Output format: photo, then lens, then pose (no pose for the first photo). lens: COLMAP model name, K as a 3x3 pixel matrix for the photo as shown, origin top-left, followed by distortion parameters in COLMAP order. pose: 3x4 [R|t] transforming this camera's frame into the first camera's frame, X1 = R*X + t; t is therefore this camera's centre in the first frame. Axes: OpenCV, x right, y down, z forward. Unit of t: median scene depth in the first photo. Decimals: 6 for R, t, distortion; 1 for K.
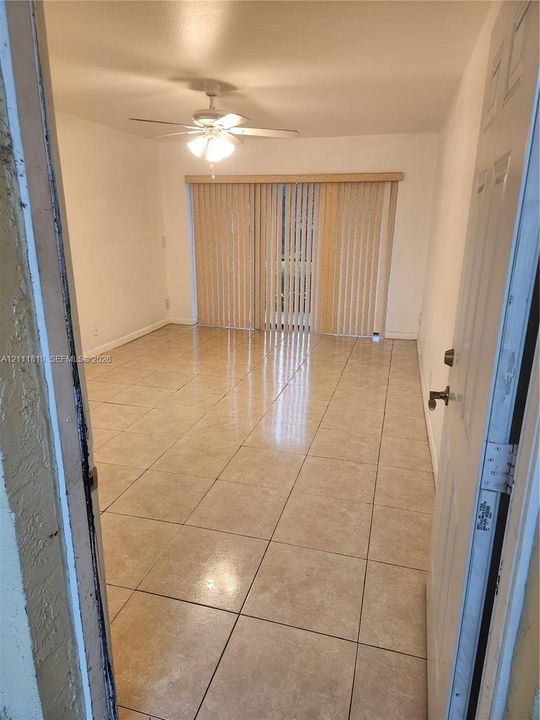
lens RADIAL K [[485.7, 0, 269.1], [0, 485.7, 359.1], [0, 0, 1]] dist [0.008648, -0.004110]
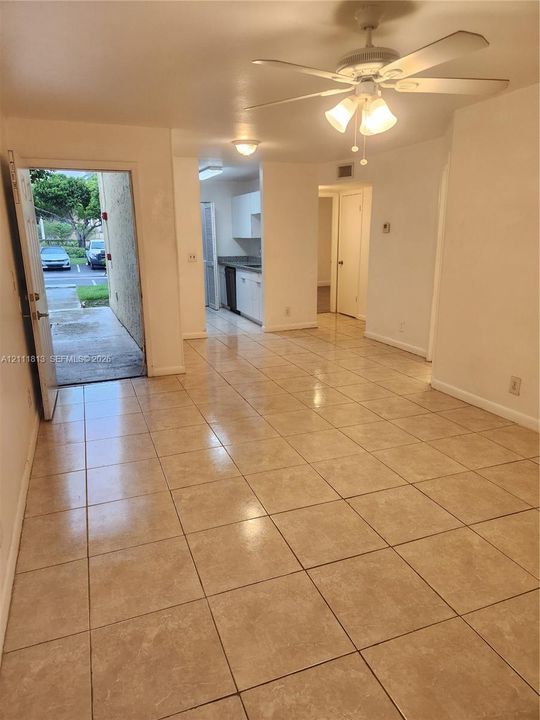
lens RADIAL K [[485.7, 0, 270.0], [0, 485.7, 361.0], [0, 0, 1]] dist [0.008648, -0.004110]
pose [[-0.808652, 0.142021, -0.570887, 0.323735], [-0.164111, 0.877438, 0.450743, -0.351679], [0.564933, 0.458183, -0.686235, 1.274028]]
